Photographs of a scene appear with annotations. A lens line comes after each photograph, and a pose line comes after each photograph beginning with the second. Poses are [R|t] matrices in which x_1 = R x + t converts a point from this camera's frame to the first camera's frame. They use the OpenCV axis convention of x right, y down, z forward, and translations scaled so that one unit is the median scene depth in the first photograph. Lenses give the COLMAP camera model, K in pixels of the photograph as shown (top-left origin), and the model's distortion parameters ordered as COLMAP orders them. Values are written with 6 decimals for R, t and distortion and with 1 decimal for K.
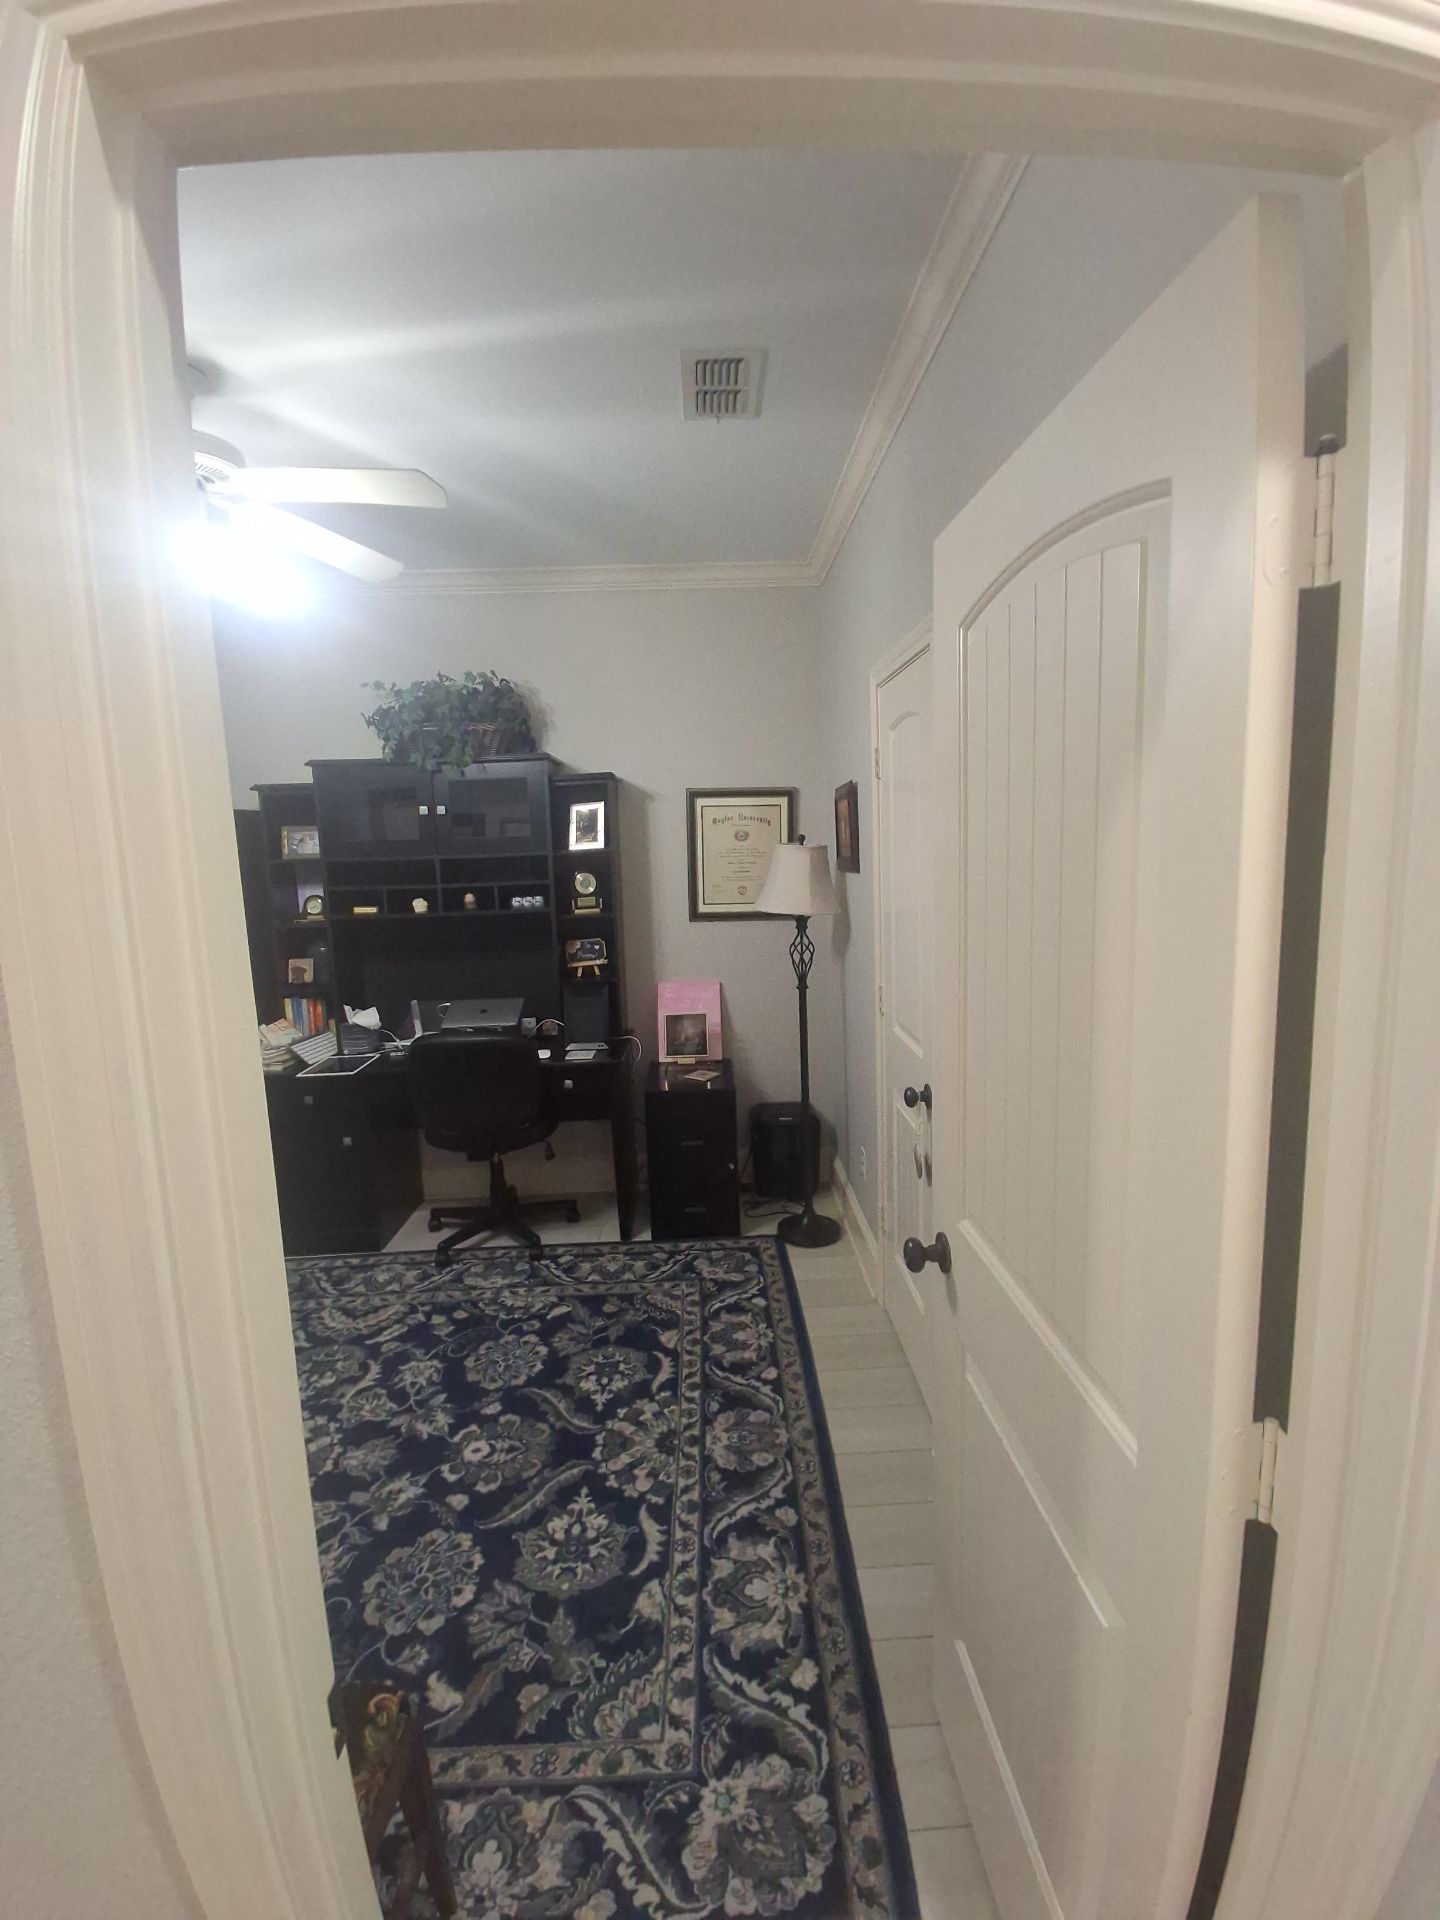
lens RADIAL K [[873.7, 0, 720.0], [0, 873.7, 960.0], [0, 0, 1]] dist [0.043525, -0.047906]
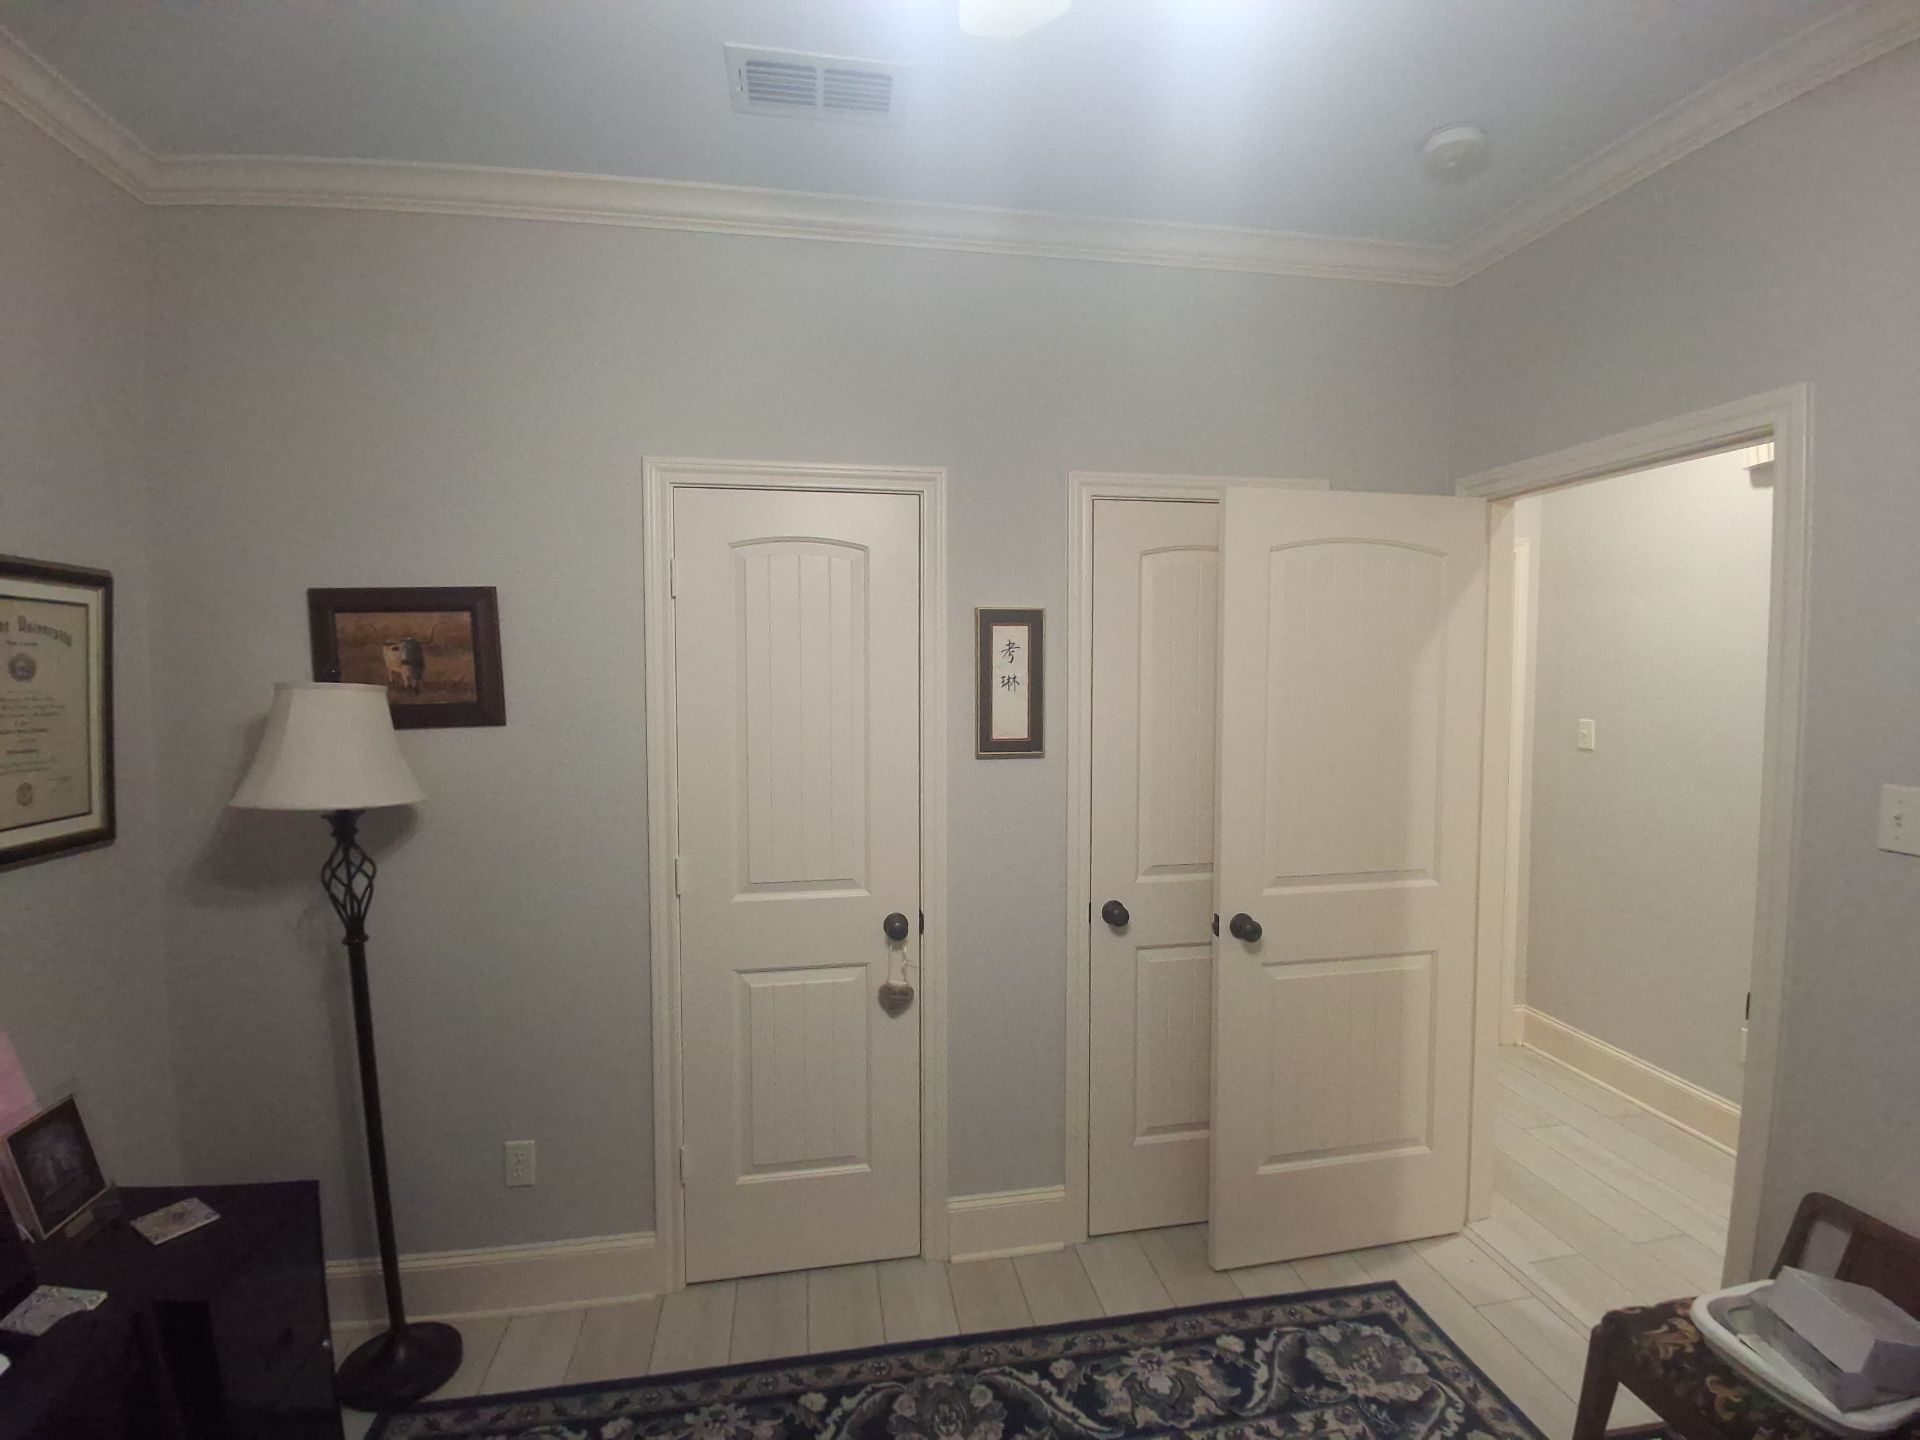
lens RADIAL K [[873.7, 0, 957.3], [0, 873.7, 713.2], [0, 0, 1]] dist [0.043525, -0.047906]
pose [[-0.143028, -0.018103, 0.989553, -0.944264], [0.147415, 0.988290, 0.039387, -0.144125], [-0.978679, 0.151508, -0.138684, 1.271225]]
